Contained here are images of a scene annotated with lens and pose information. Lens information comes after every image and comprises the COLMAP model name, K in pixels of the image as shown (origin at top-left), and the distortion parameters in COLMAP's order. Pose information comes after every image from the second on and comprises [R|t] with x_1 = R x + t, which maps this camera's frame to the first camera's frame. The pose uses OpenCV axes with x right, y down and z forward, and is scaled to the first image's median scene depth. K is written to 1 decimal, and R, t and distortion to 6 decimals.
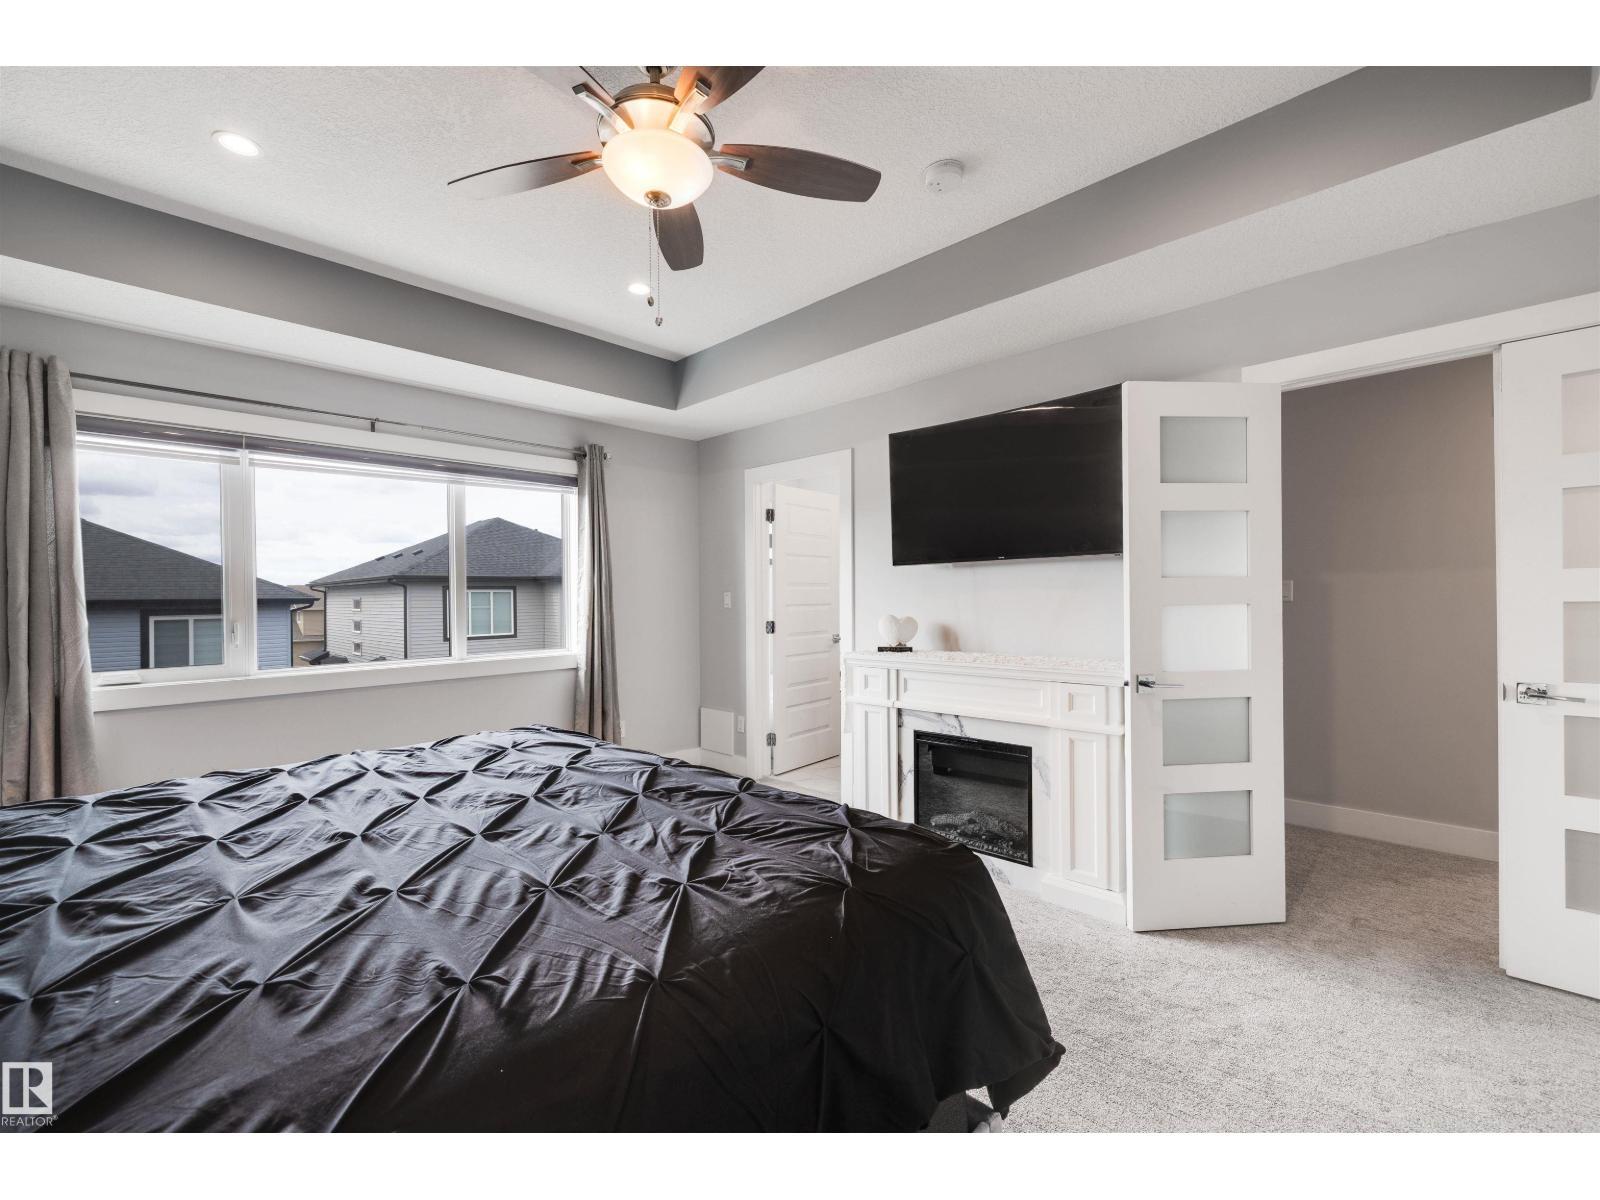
lens RADIAL K [[668.8, 0, 792.4], [0, 668.8, 596.0], [0, 0, 1]] dist [0.009146, 0.000185]
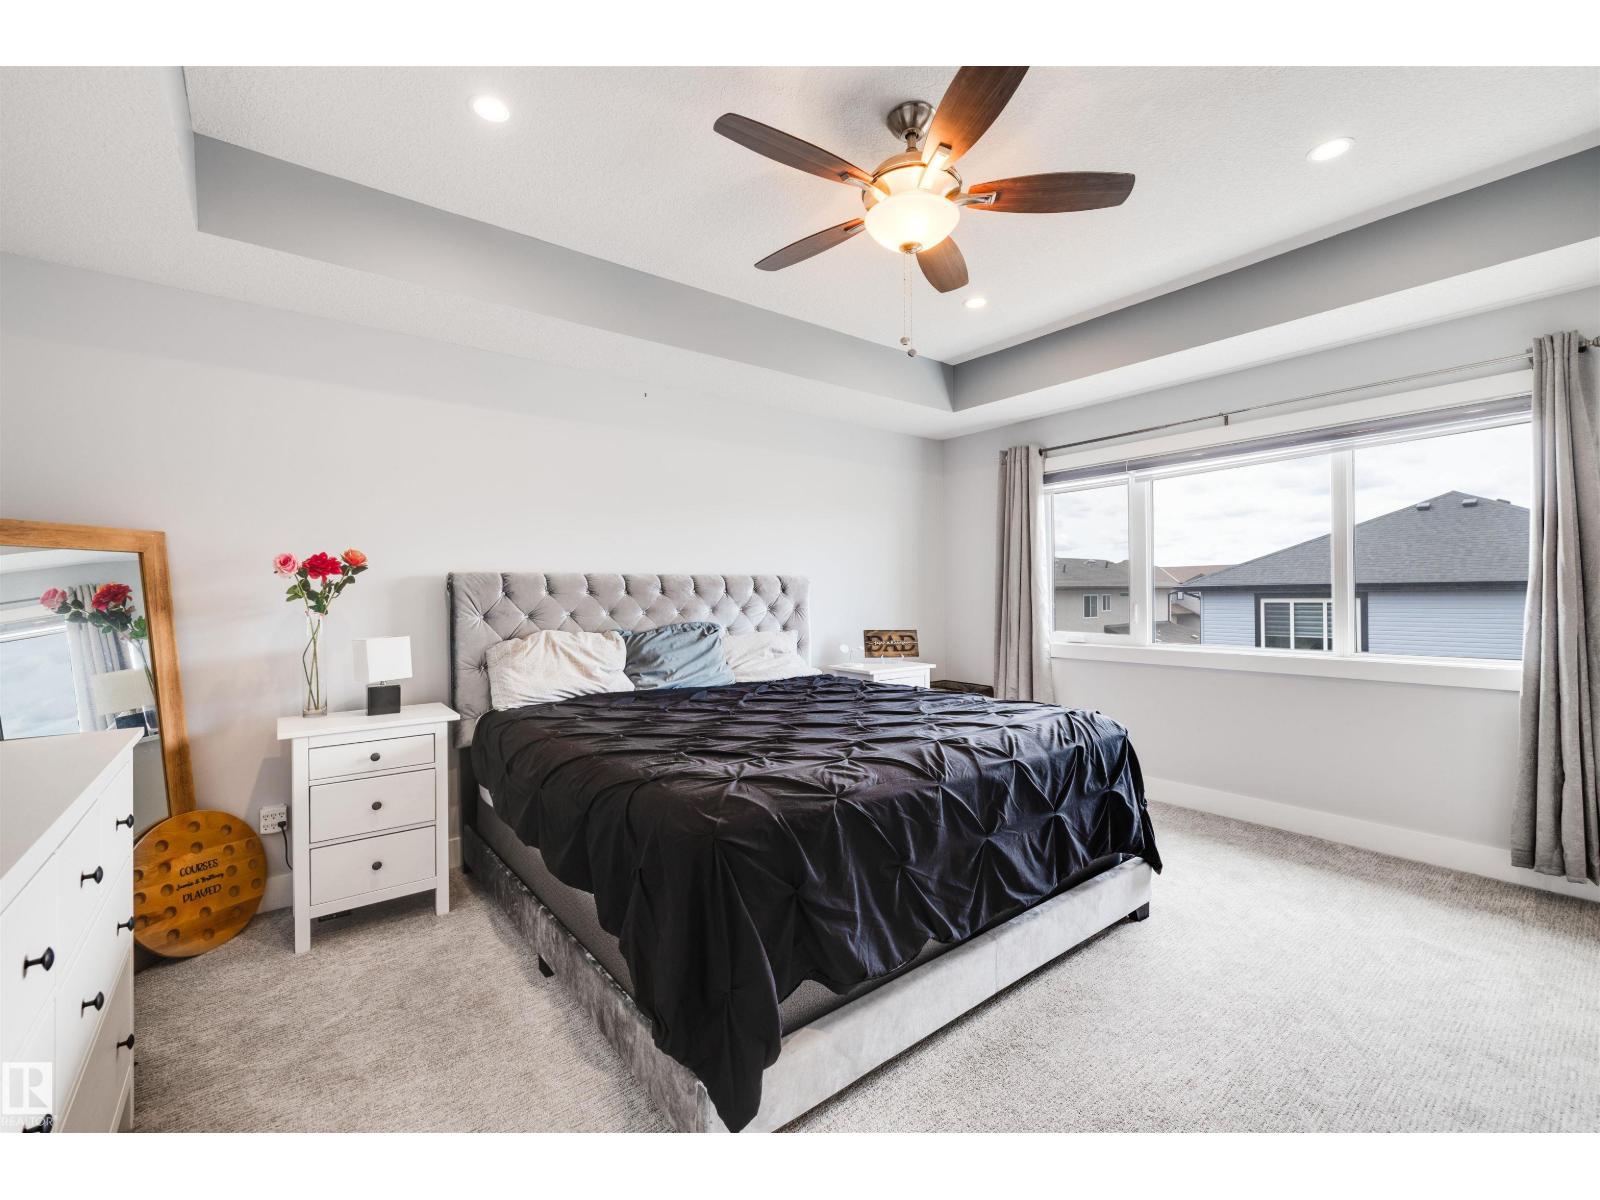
lens RADIAL K [[668.8, 0, 792.4], [0, 668.8, 596.0], [0, 0, 1]] dist [0.009146, 0.000185]
pose [[-0.116342, 0.010531, -0.993153, 0.541315], [0.012301, 0.999882, 0.009161, 0.004696], [0.993133, -0.011150, -0.116458, 0.471960]]
